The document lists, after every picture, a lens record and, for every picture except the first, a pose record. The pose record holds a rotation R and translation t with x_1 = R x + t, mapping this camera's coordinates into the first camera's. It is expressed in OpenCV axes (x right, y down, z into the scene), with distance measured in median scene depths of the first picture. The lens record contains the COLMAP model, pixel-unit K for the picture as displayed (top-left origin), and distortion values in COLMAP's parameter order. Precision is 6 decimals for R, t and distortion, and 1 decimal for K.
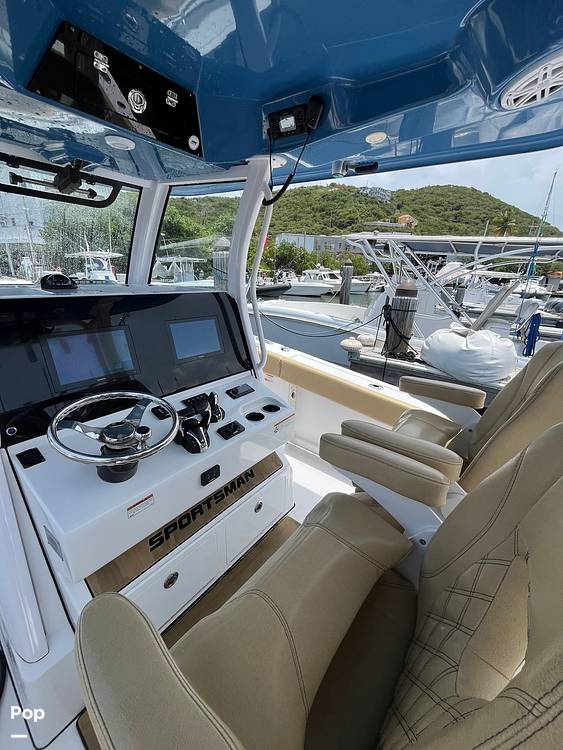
lens RADIAL K [[302.4, 0, 282.1], [0, 302.4, 375.5], [0, 0, 1]] dist [-0.003903, 0.001009]
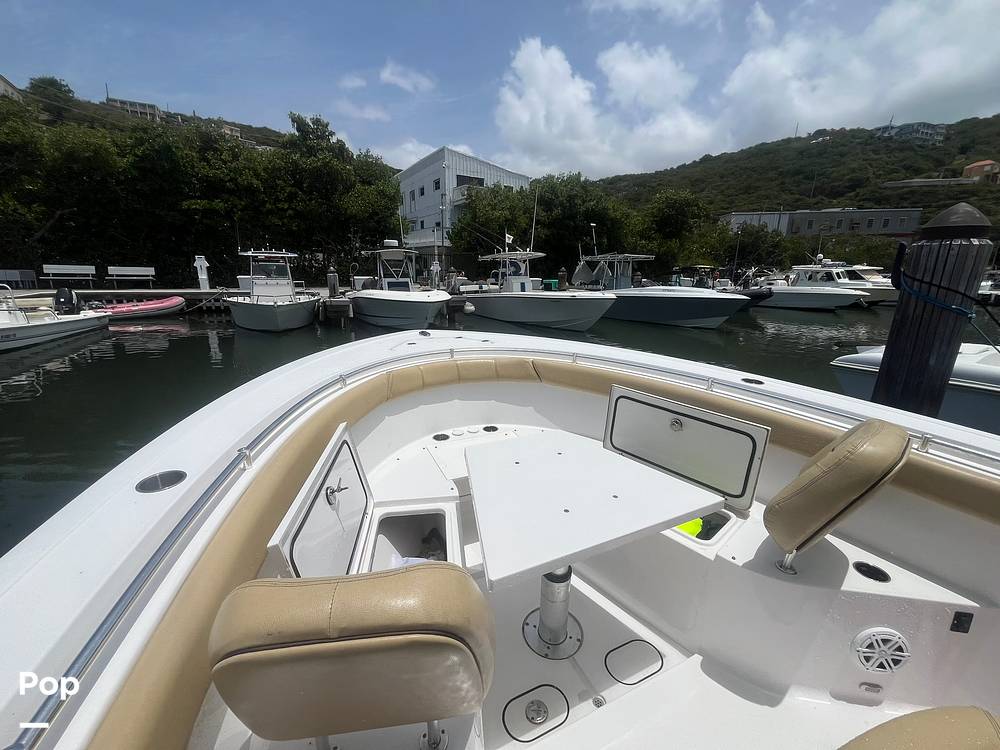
lens RADIAL K [[403.2, 0, 503.3], [0, 403.2, 371.7], [0, 0, 1]] dist [-0.003903, 0.001009]
pose [[0.889872, 0.087529, -0.447735, -0.514232], [-0.125345, 0.990561, -0.055473, -0.148900], [0.438653, 0.105485, 0.892444, 0.316895]]
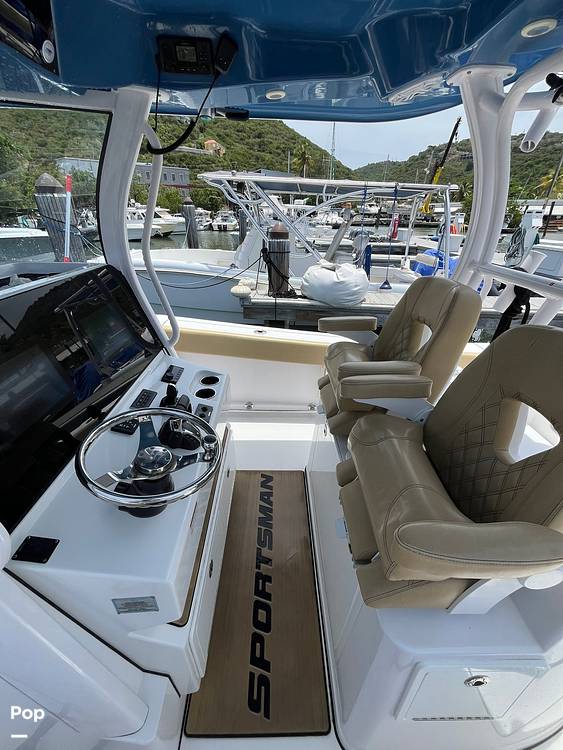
lens RADIAL K [[302.4, 0, 281.7], [0, 302.4, 375.6], [0, 0, 1]] dist [-0.003903, 0.001009]
pose [[0.860816, -0.269918, 0.431440, -0.158944], [0.188813, 0.956643, 0.221774, -0.023249], [-0.472595, -0.109446, 0.874457, -0.015158]]
